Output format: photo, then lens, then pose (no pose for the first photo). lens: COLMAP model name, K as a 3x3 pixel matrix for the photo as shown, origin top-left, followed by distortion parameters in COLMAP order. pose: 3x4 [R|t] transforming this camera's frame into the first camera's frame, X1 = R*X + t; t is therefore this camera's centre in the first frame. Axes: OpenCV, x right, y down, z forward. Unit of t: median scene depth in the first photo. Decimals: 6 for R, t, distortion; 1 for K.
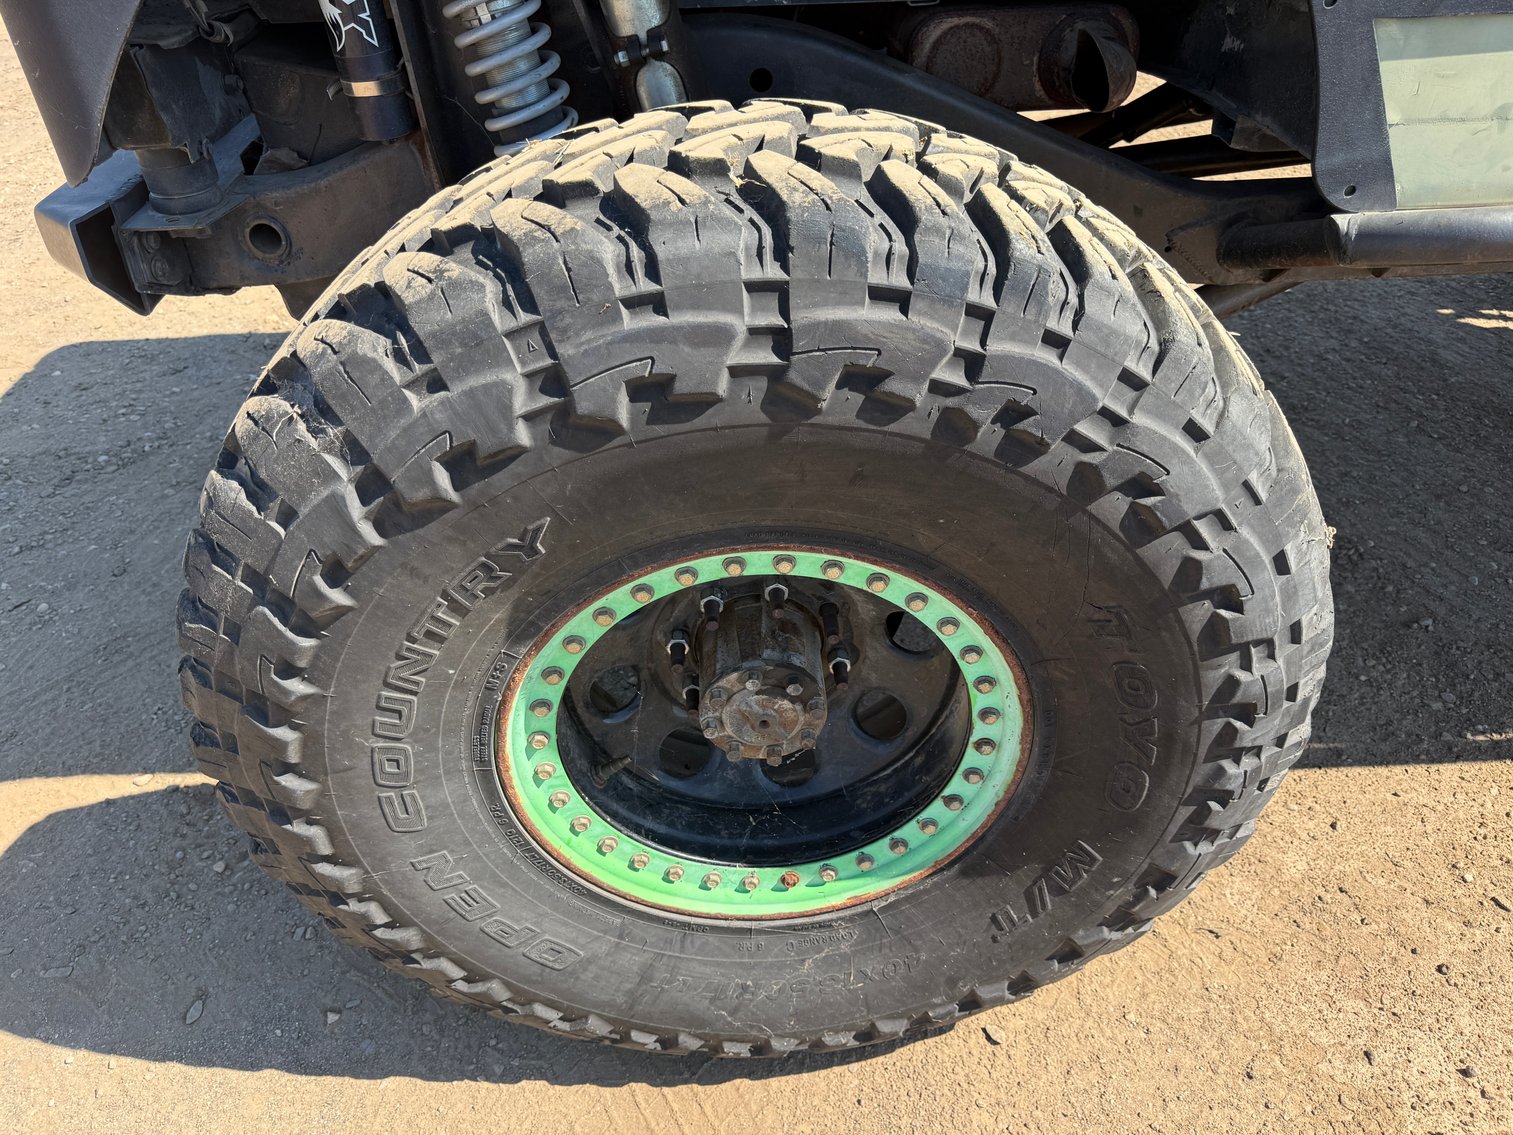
lens RADIAL K [[1075.5, 0, 767.7], [0, 1075.5, 564.9], [0, 0, 1]] dist [0.018772, -0.025174]
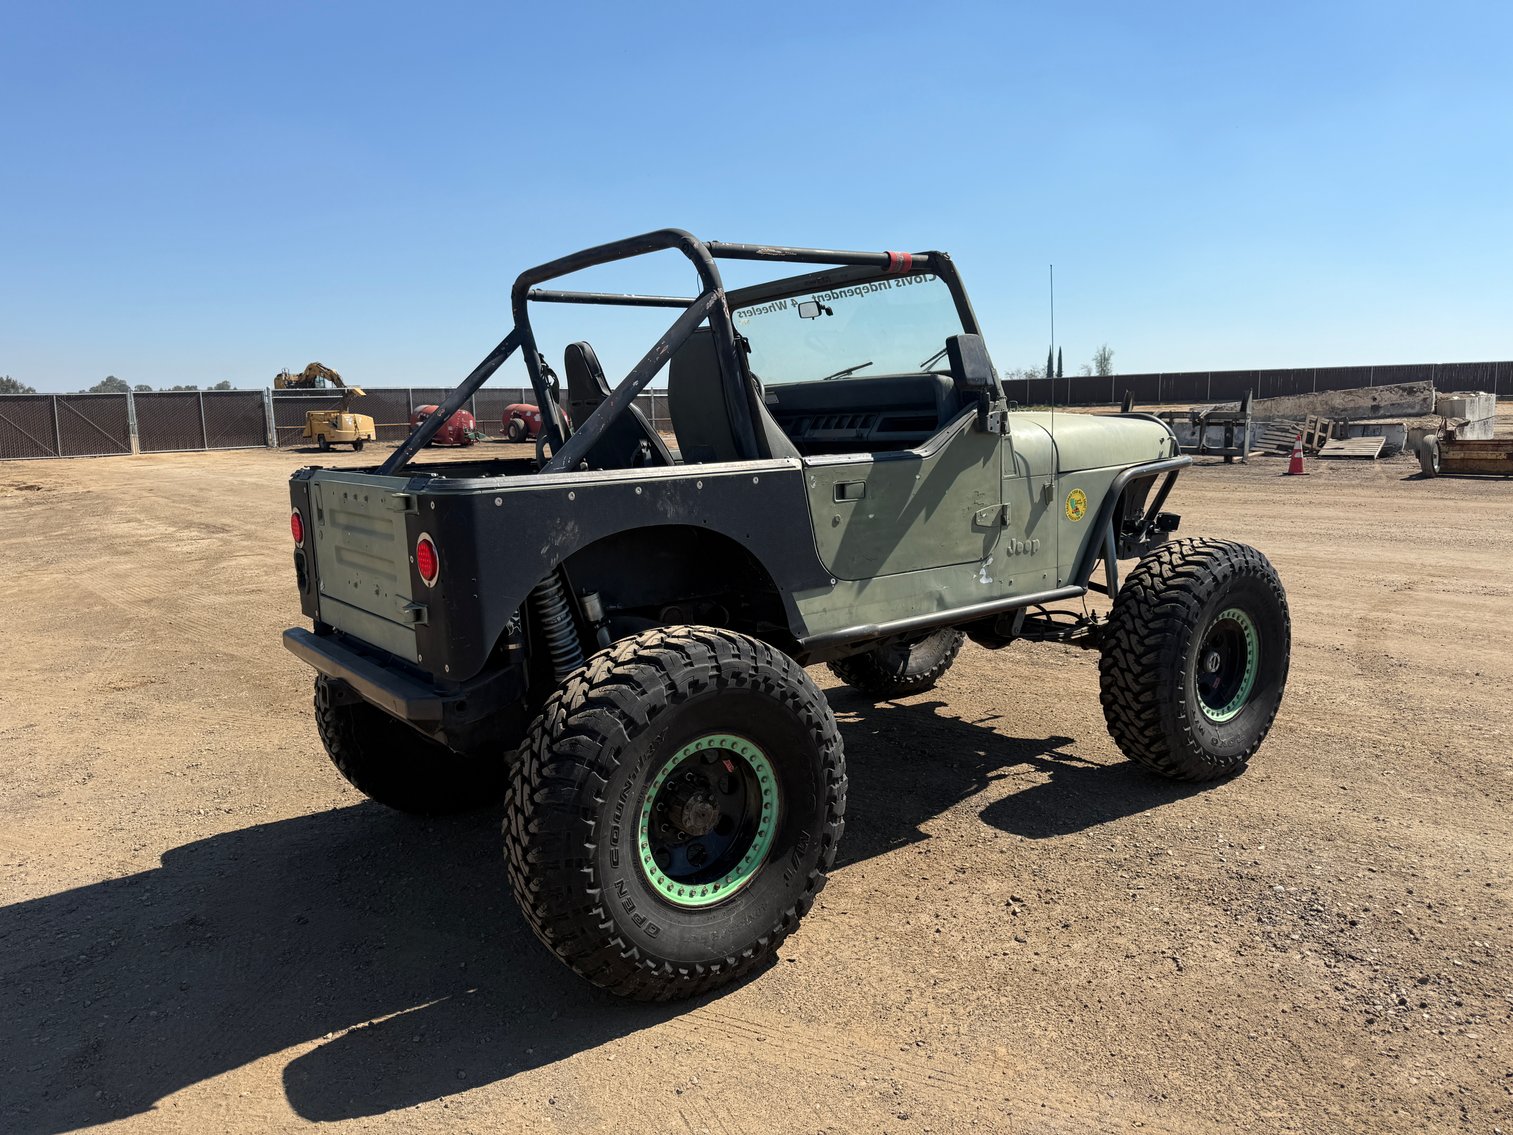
lens RADIAL K [[1075.5, 0, 756.0], [0, 1075.5, 569.1], [0, 0, 1]] dist [0.018772, -0.025174]
pose [[0.830259, -0.087065, 0.550536, -1.940335], [0.354887, 0.844215, -0.401693, 1.090879], [-0.429797, 0.528887, 0.731815, -2.125420]]
